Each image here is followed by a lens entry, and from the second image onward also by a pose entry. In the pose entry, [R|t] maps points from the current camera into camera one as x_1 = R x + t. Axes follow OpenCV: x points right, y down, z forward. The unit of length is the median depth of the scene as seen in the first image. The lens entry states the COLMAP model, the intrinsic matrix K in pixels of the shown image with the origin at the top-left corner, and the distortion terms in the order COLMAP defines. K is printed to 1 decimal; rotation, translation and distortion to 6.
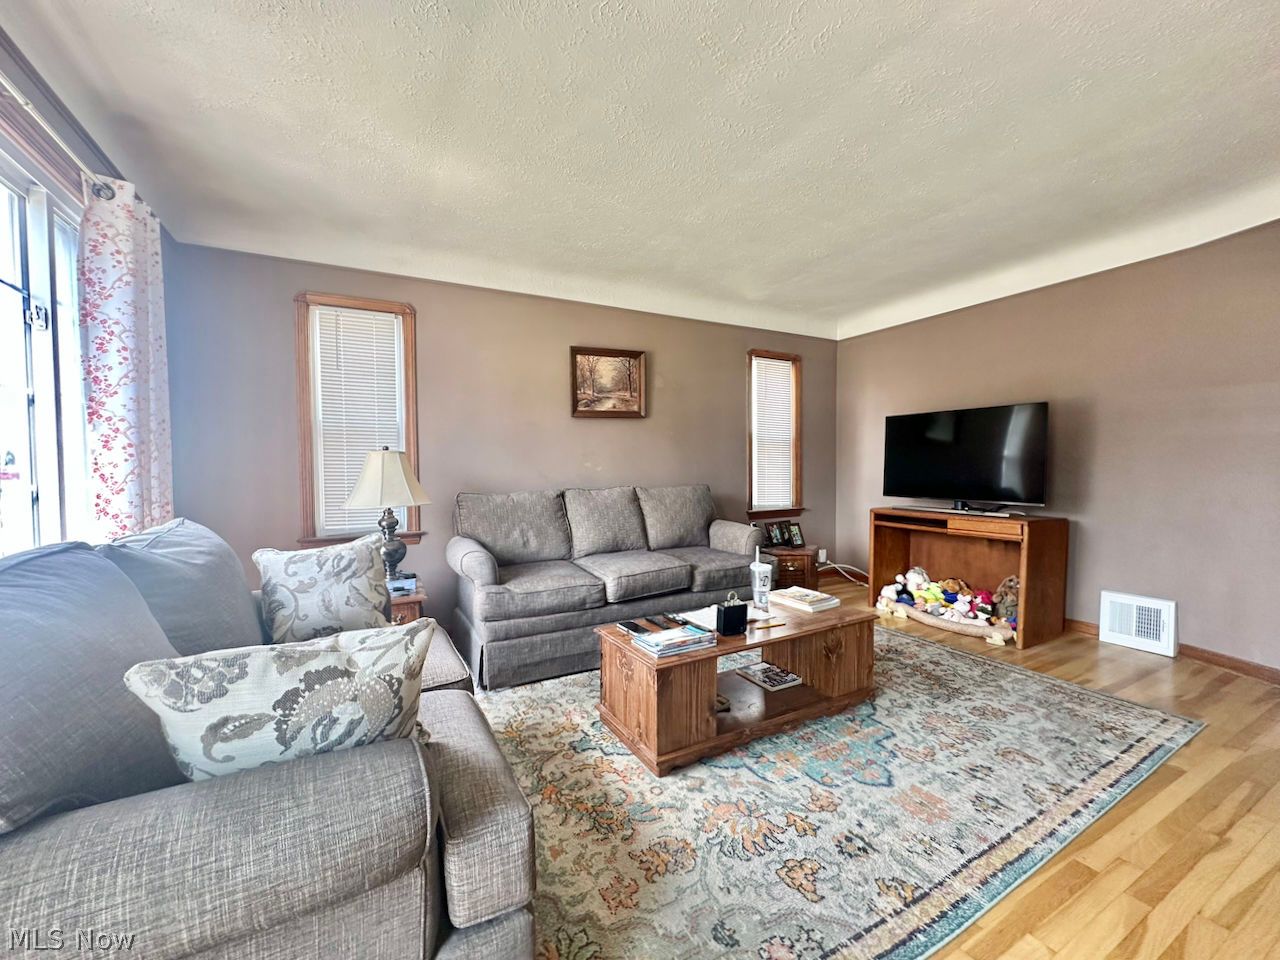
lens RADIAL K [[531.0, 0, 636.3], [0, 531.0, 480.6], [0, 0, 1]] dist [0.000325, -0.000643]
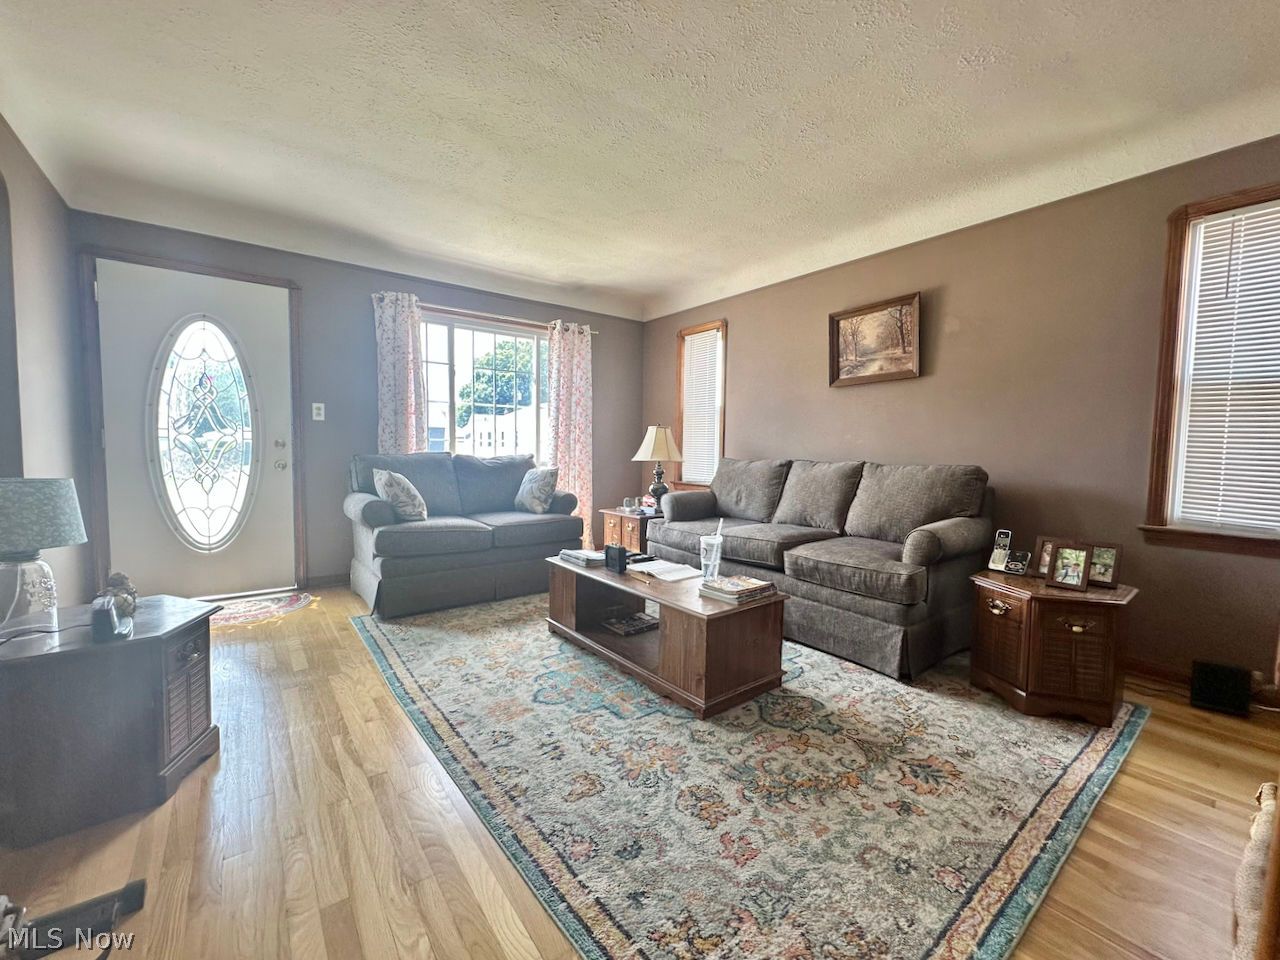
lens RADIAL K [[531.0, 0, 636.3], [0, 531.0, 480.6], [0, 0, 1]] dist [0.000325, -0.000643]
pose [[0.135657, 0.080175, -0.987507, 1.223112], [-0.035756, 0.996467, 0.075990, -0.015133], [0.990110, 0.025001, 0.138044, 0.777665]]
